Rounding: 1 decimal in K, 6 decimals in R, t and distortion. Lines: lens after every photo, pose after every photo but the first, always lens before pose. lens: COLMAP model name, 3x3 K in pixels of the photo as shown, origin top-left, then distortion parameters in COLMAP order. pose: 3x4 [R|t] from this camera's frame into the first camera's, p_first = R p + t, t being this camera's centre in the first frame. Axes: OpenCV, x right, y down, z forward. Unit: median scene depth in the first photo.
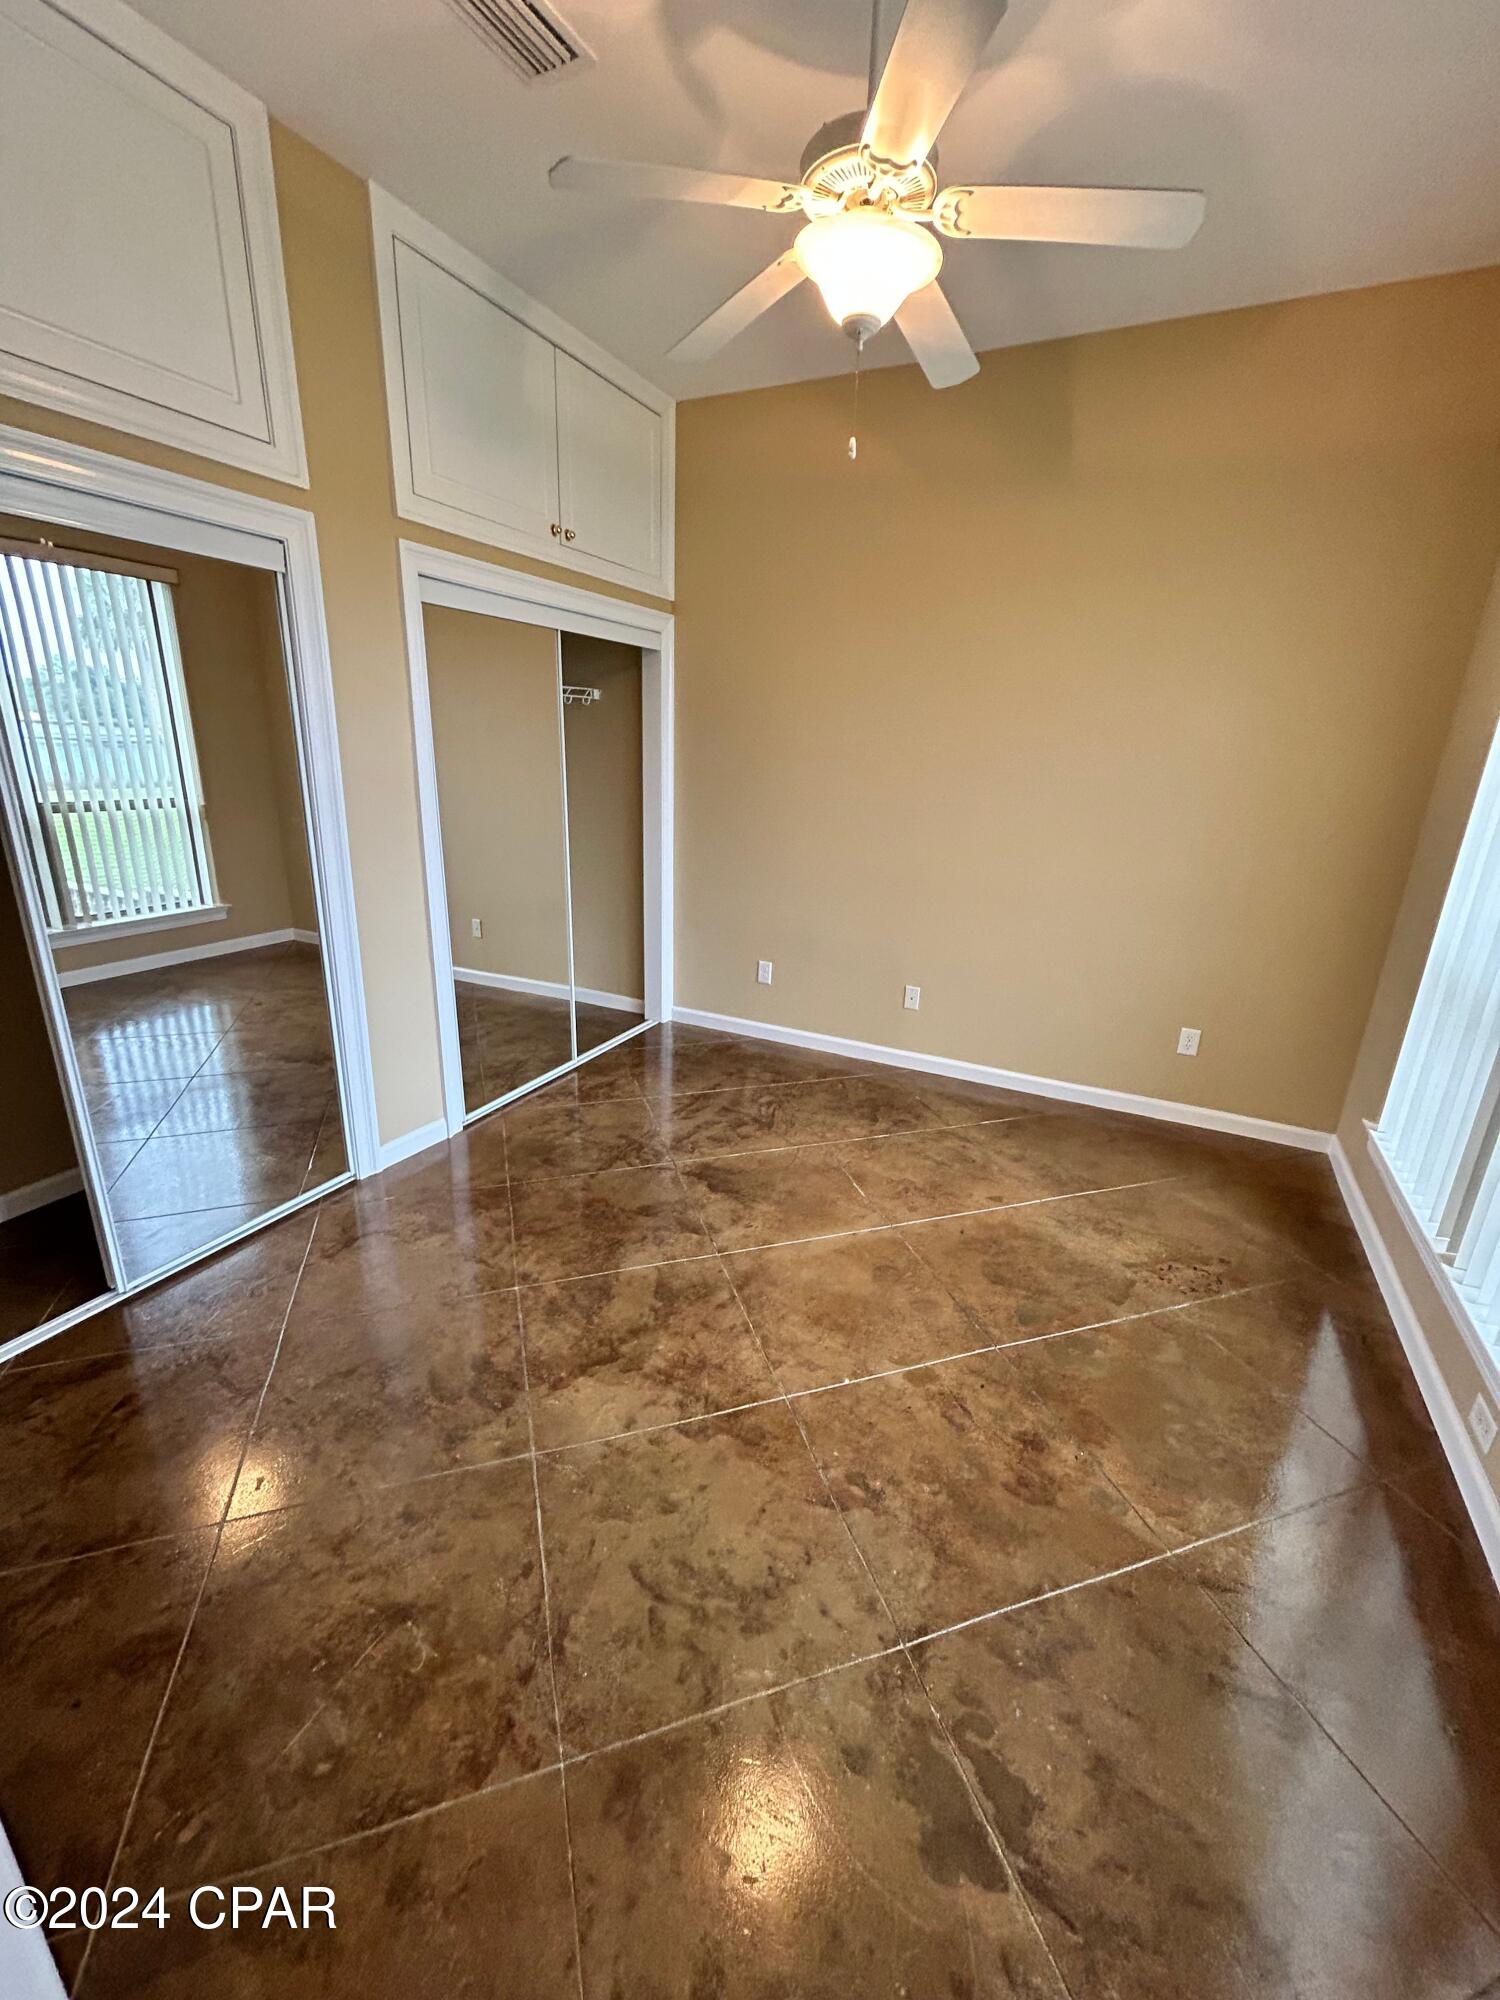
lens RADIAL K [[814.1, 0, 749.4], [0, 814.1, 999.9], [0, 0, 1]] dist [0.000823, 0.001223]
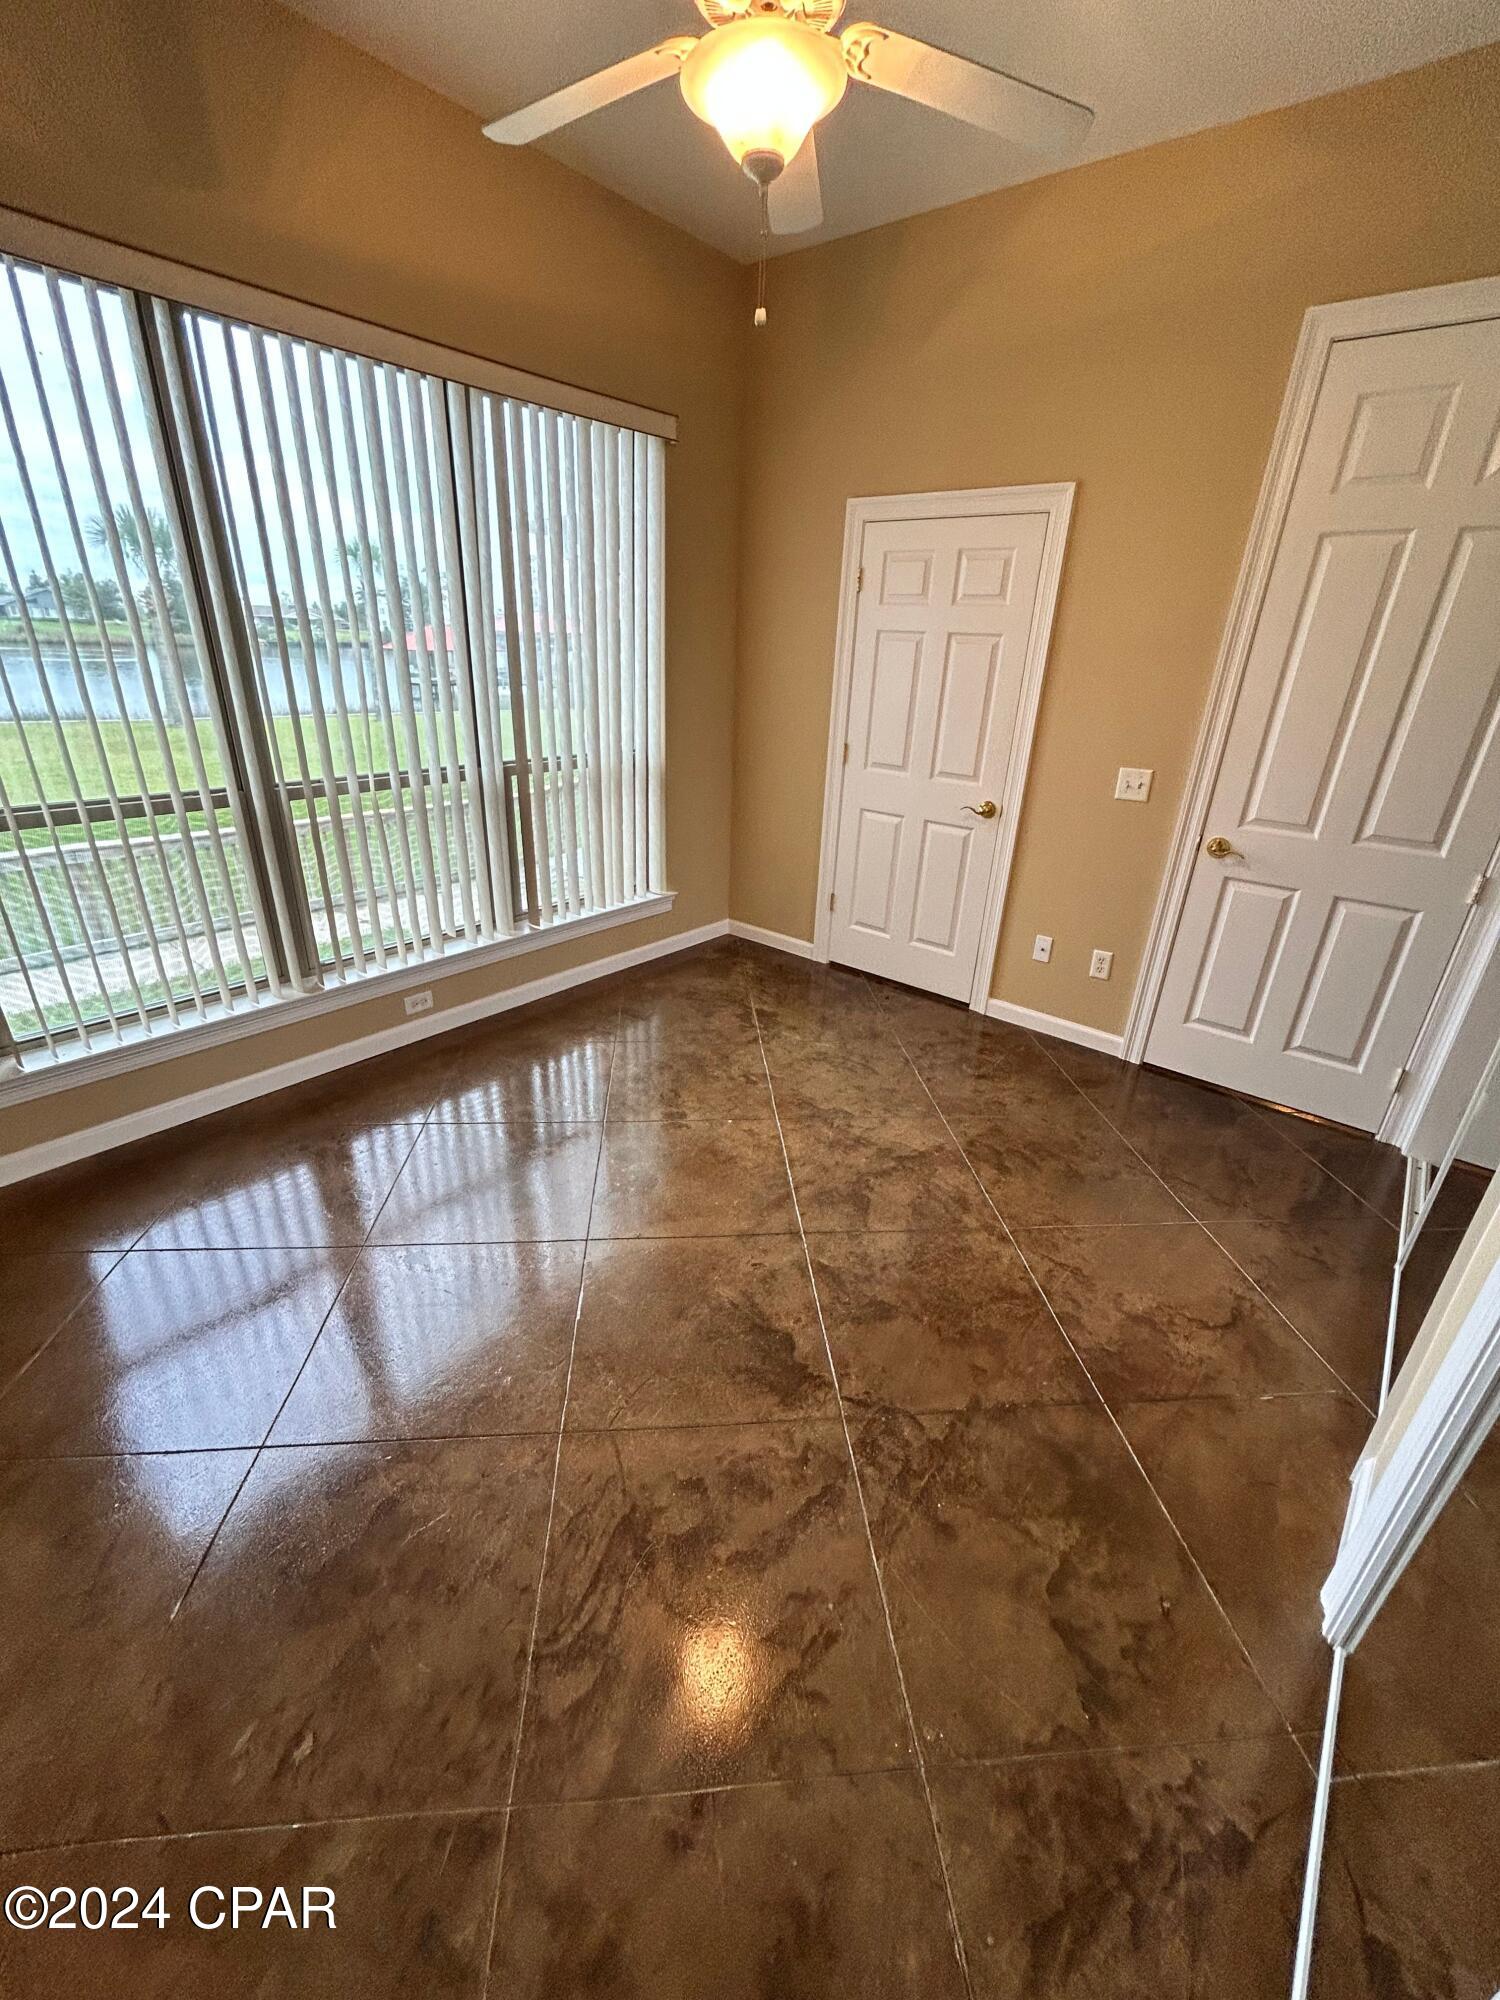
lens RADIAL K [[814.1, 0, 755.0], [0, 814.1, 998.4], [0, 0, 1]] dist [0.000823, 0.001223]
pose [[-0.972173, -0.161568, 0.169635, -0.095159], [-0.008826, 0.748861, 0.662668, -0.466893], [-0.234099, 0.642731, -0.729448, 1.434613]]
